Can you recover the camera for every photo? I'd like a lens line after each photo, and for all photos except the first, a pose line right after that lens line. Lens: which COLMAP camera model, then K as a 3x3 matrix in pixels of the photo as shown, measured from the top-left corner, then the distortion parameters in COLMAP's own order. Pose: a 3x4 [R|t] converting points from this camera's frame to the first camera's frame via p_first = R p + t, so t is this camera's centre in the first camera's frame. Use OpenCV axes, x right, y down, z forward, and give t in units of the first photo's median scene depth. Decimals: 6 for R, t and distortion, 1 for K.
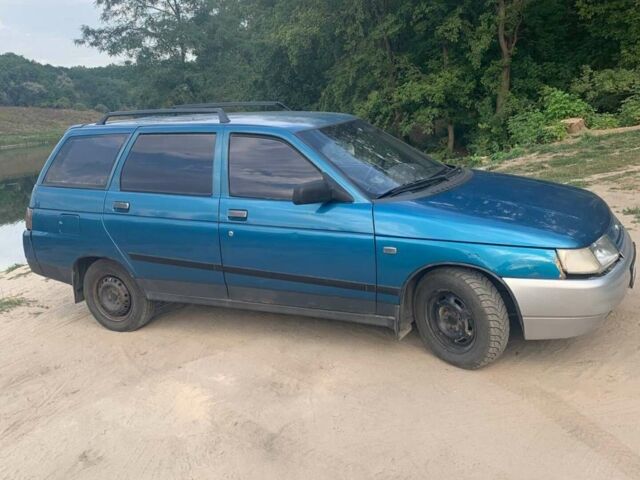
lens RADIAL K [[752.8, 0, 320.0], [0, 752.8, 240.0], [0, 0, 1]] dist [0.008900, -0.066857]
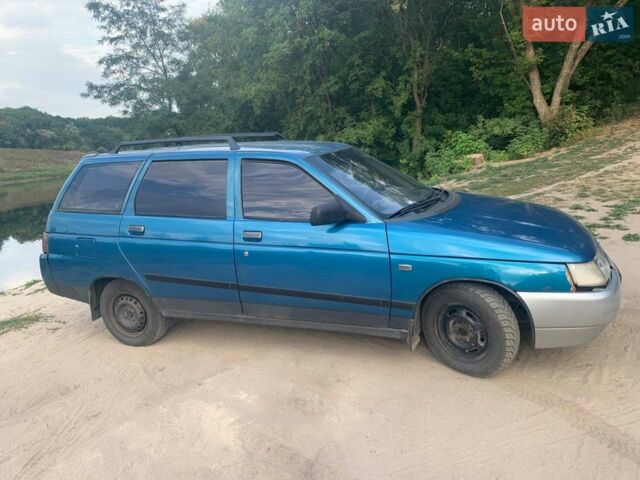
lens RADIAL K [[547.2, 0, 320.0], [0, 547.2, 240.0], [0, 0, 1]] dist [-0.007935, 0.007272]
pose [[0.994913, -0.020449, 0.098639, -0.084907], [0.021791, 0.999684, -0.012551, -0.015263], [-0.098352, 0.014637, 0.995044, 0.213698]]
